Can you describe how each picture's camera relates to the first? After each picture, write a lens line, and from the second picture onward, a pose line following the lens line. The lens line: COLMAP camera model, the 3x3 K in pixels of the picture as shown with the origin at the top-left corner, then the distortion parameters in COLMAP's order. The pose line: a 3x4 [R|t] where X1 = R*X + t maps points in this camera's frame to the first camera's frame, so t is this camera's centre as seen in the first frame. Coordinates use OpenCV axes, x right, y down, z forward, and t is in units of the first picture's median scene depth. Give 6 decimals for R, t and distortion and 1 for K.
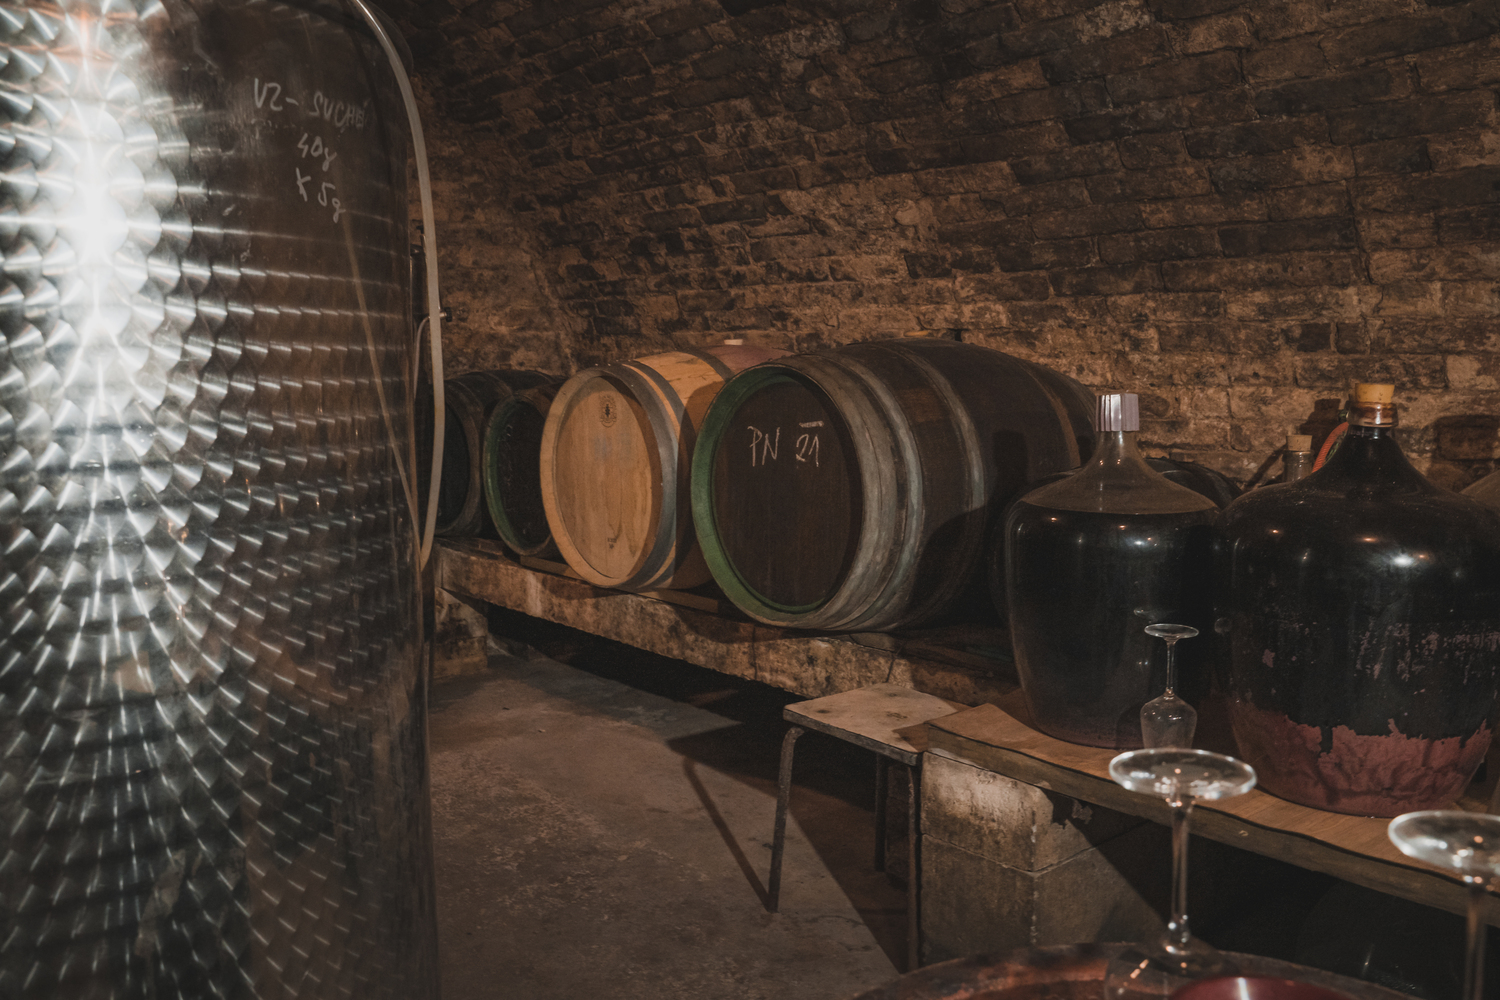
lens RADIAL K [[1220.1, 0, 752.4], [0, 1220.1, 489.0], [0, 0, 1]] dist [-0.122235, 0.106373]
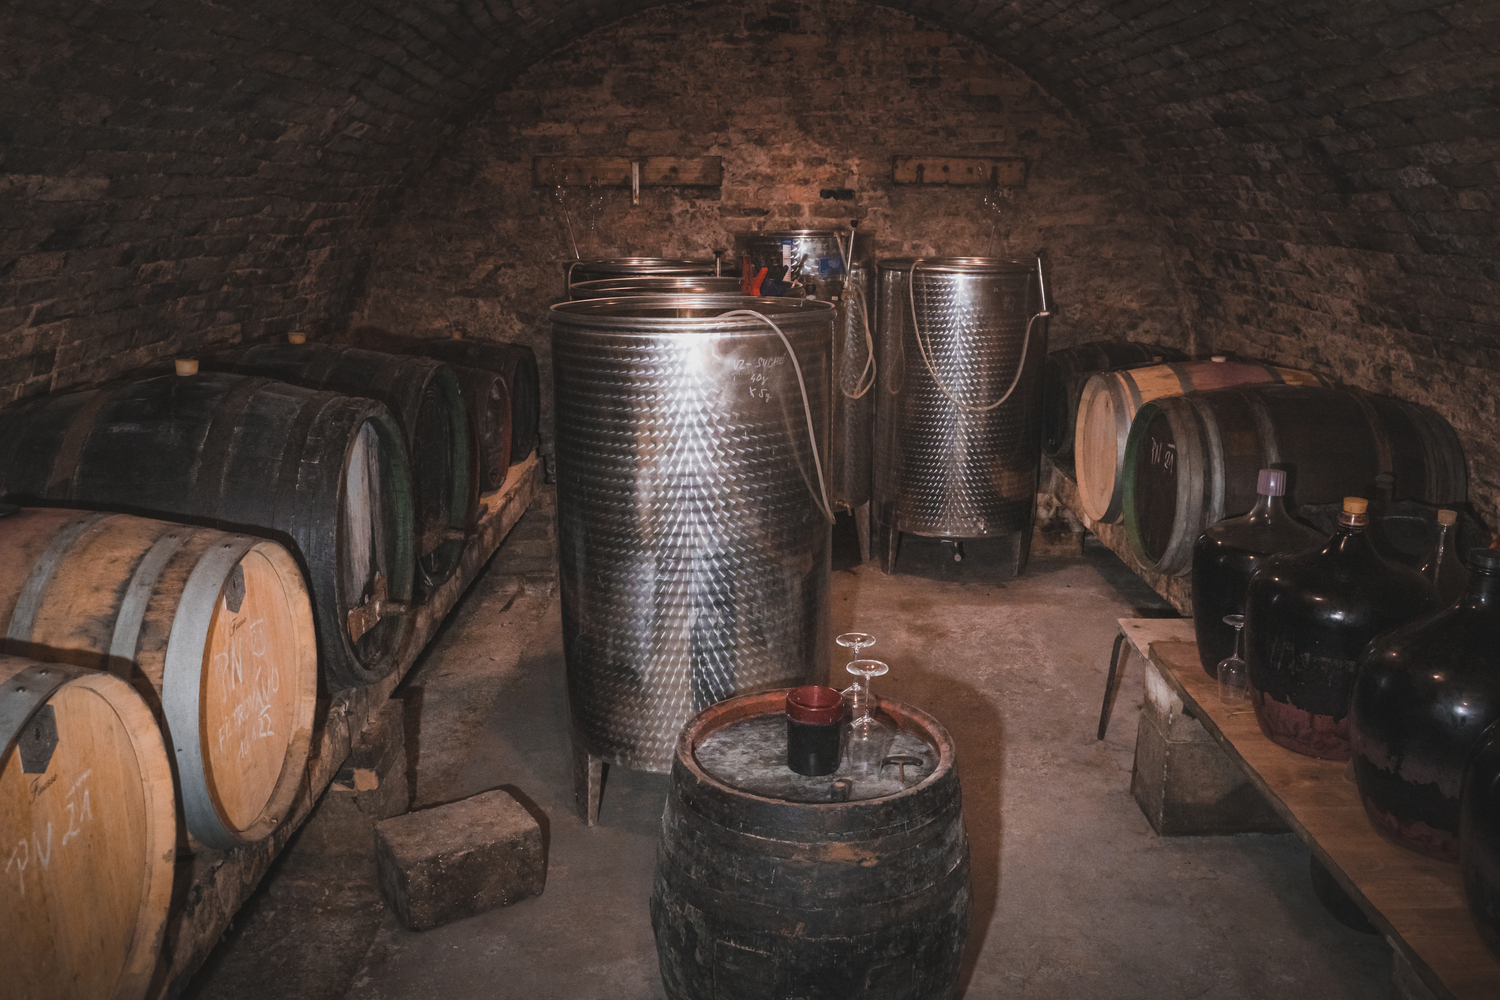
lens RADIAL K [[1218.3, 0, 743.4], [0, 1218.3, 493.5], [0, 0, 1]] dist [-0.121285, 0.098131]
pose [[0.755130, 0.157930, -0.636268, 0.573061], [-0.071956, 0.984652, 0.159006, -0.182637], [0.651614, -0.074287, 0.754904, -0.469925]]
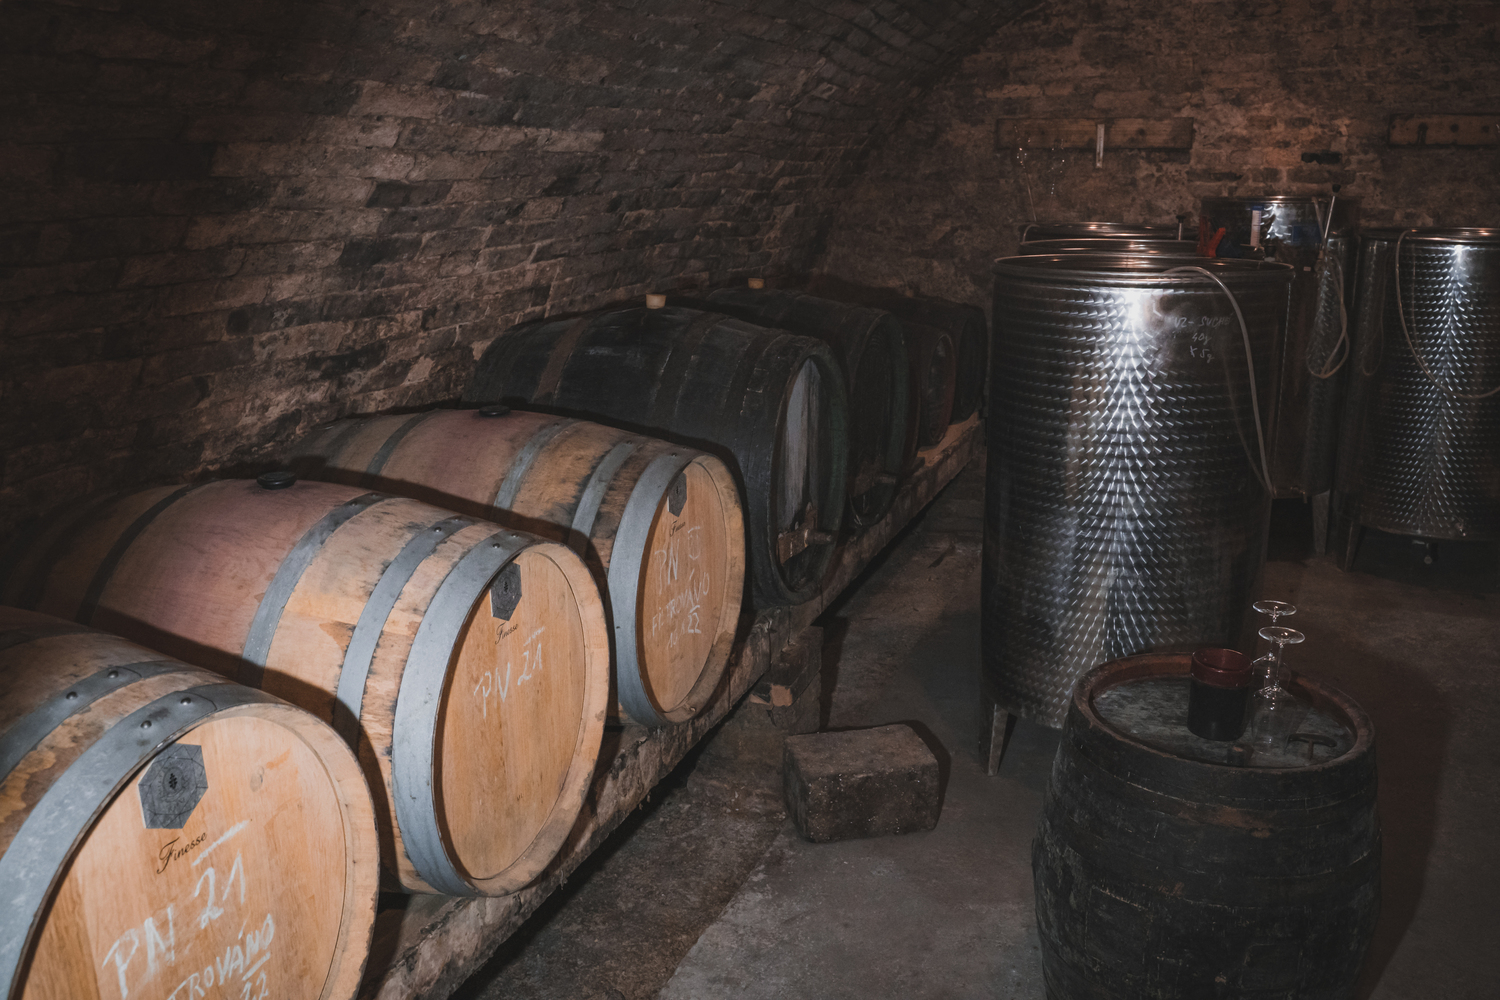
lens RADIAL K [[1225.7, 0, 731.2], [0, 1225.7, 486.2], [0, 0, 1]] dist [-0.116774, 0.095288]
pose [[0.454437, 0.220213, -0.863130, 0.621176], [-0.086895, 0.975299, 0.203081, -0.162829], [0.886531, -0.017286, 0.462347, -0.479027]]
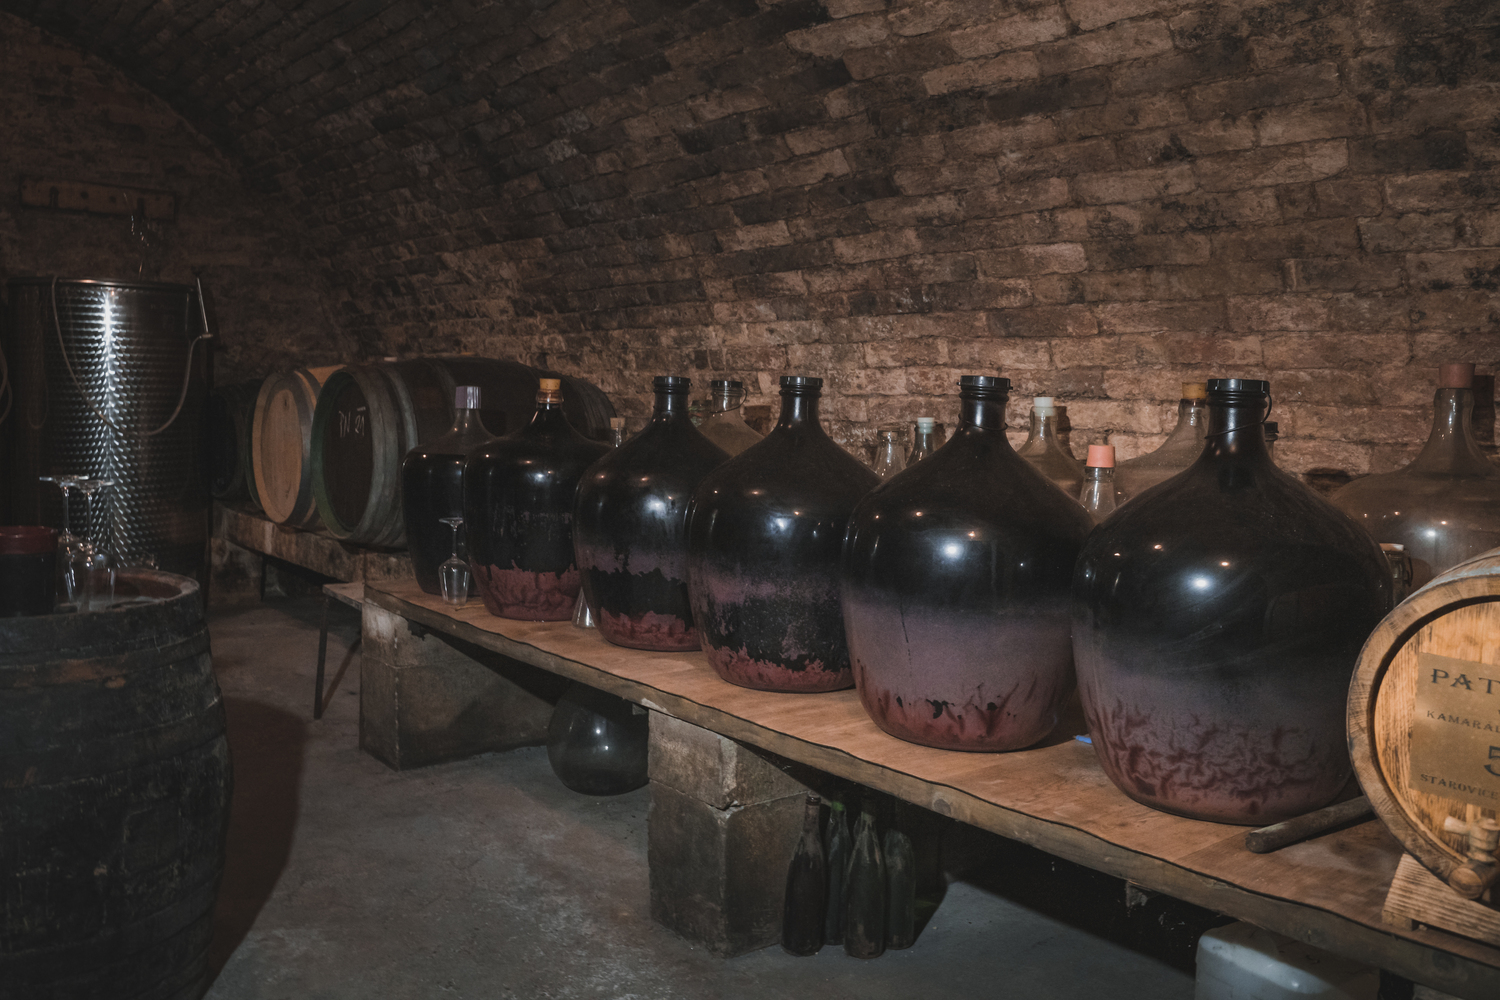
lens RADIAL K [[1218.3, 0, 743.4], [0, 1218.3, 493.5], [0, 0, 1]] dist [-0.121285, 0.098131]
pose [[0.999372, 0.030398, -0.018222, 0.528770], [-0.030858, 0.999198, -0.025517, 0.073822], [0.017432, 0.026063, 0.999508, -0.491464]]
